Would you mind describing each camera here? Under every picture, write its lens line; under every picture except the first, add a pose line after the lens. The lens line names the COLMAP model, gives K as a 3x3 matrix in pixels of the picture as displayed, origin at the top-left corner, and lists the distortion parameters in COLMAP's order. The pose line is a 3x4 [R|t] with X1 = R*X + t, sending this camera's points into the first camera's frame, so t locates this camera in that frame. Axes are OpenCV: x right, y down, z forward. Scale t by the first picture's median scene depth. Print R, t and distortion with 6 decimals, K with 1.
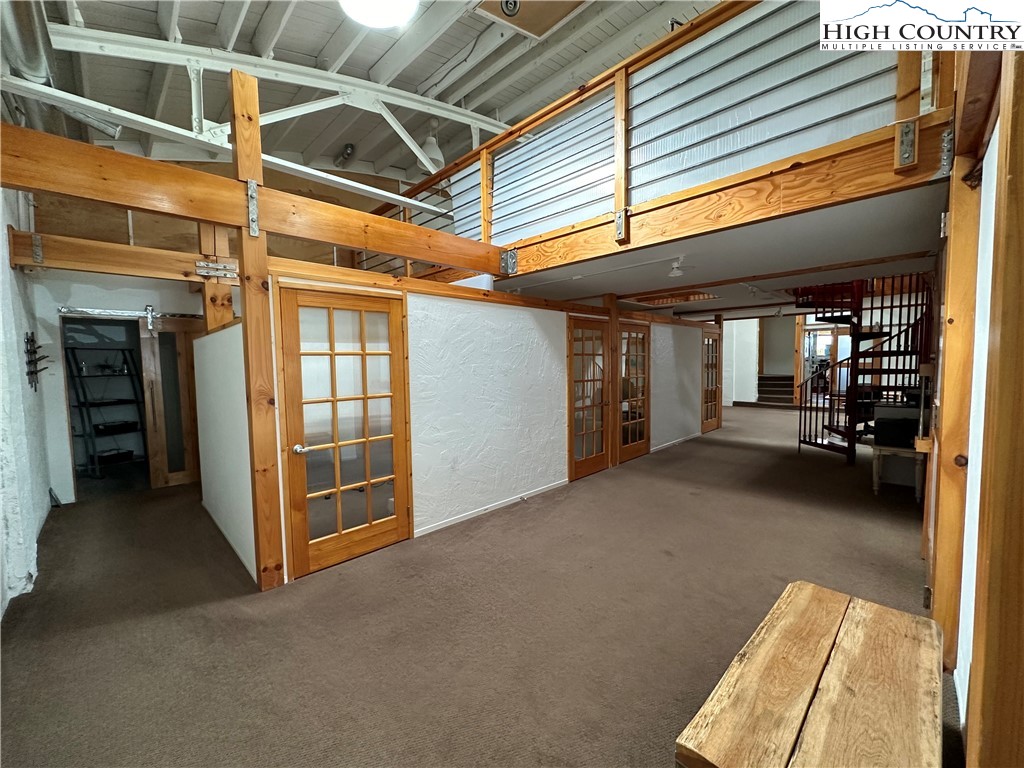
lens RADIAL K [[410.8, 0, 513.4], [0, 410.8, 381.6], [0, 0, 1]] dist [0.003117, 0.000315]
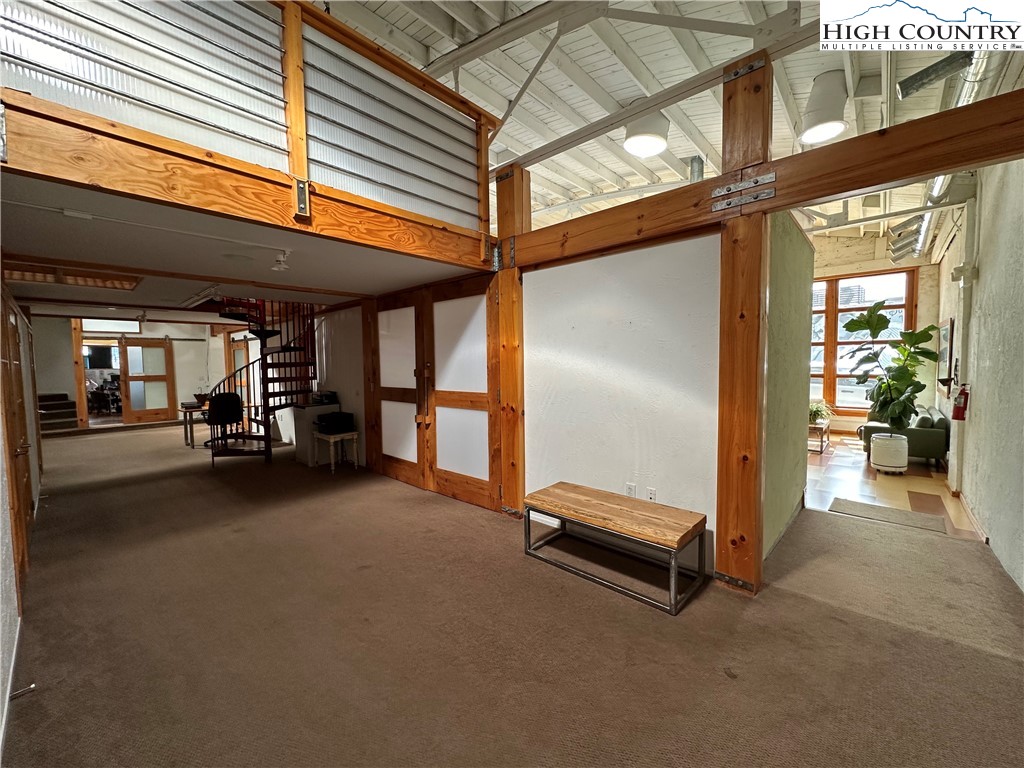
lens RADIAL K [[410.8, 0, 511.6], [0, 410.8, 384.5], [0, 0, 1]] dist [0.003117, 0.000315]
pose [[-0.051033, -0.038904, 0.997939, -0.585233], [0.067641, 0.996812, 0.042319, -0.026898], [-0.996404, 0.069662, -0.048239, 0.674392]]
